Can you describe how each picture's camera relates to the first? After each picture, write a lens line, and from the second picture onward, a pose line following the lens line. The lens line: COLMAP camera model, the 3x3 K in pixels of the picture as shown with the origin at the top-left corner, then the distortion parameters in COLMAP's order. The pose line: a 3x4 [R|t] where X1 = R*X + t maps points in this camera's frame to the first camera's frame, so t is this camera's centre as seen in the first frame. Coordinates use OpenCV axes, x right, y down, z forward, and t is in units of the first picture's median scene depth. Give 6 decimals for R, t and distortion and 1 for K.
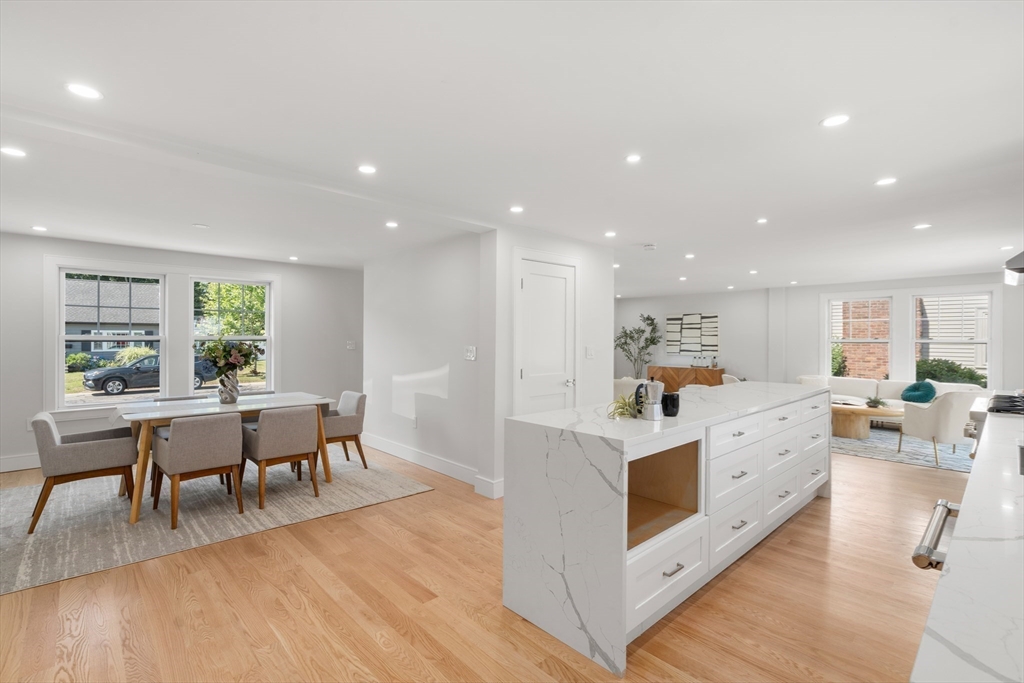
lens RADIAL K [[469.6, 0, 510.8], [0, 469.6, 338.6], [0, 0, 1]] dist [0.000996, 0.000217]
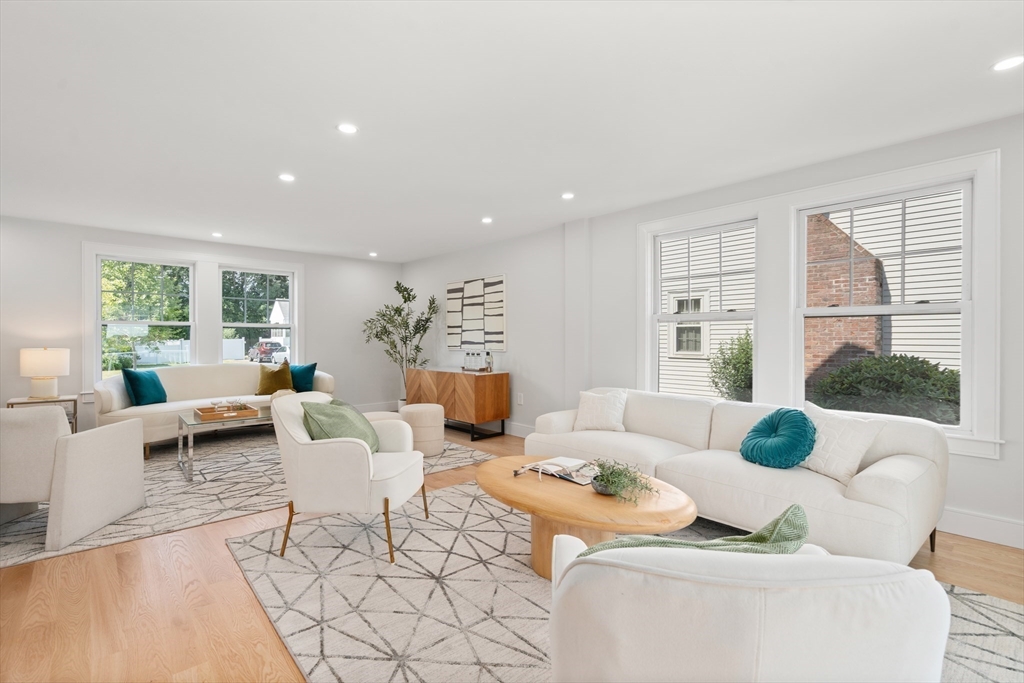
lens RADIAL K [[469.6, 0, 513.5], [0, 469.6, 342.5], [0, 0, 1]] dist [0.000996, 0.000217]
pose [[0.999948, -0.004013, -0.009322, 0.433685], [0.004070, 0.999973, 0.006126, 0.021984], [0.009297, -0.006164, 0.999938, 0.406719]]
